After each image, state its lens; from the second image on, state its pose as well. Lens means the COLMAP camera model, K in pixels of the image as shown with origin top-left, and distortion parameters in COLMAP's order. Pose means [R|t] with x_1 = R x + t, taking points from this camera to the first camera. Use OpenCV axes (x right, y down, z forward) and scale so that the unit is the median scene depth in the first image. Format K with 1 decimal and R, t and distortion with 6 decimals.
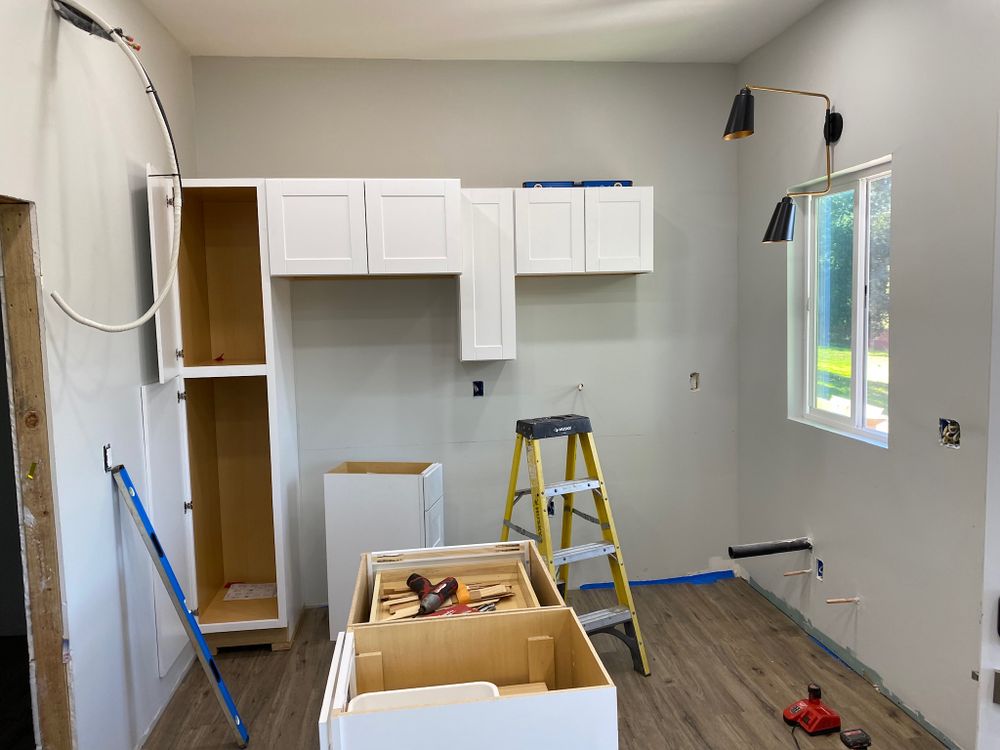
lens RADIAL K [[760.2, 0, 495.7], [0, 760.2, 361.4], [0, 0, 1]] dist [0.011140, -0.000675]
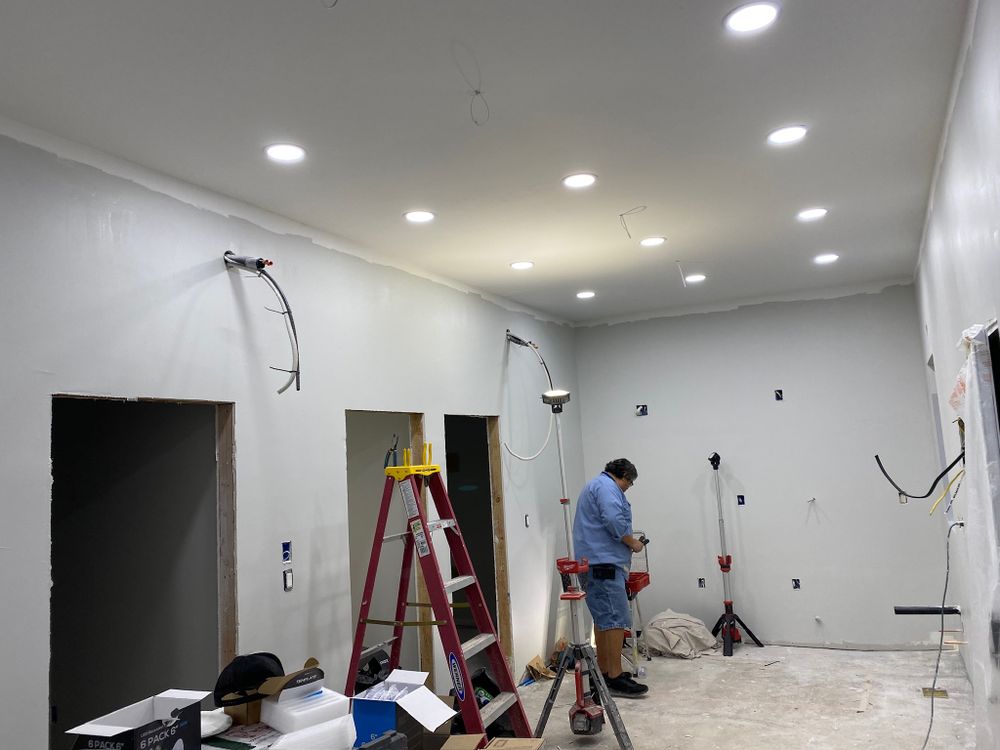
lens RADIAL K [[760.2, 0, 499.8], [0, 760.2, 375.5], [0, 0, 1]] dist [0.011140, -0.000675]
pose [[0.845452, -0.072781, -0.529069, 0.748040], [-0.013644, 0.987403, -0.157634, 0.066940], [0.533877, 0.140491, 0.833809, -1.136693]]
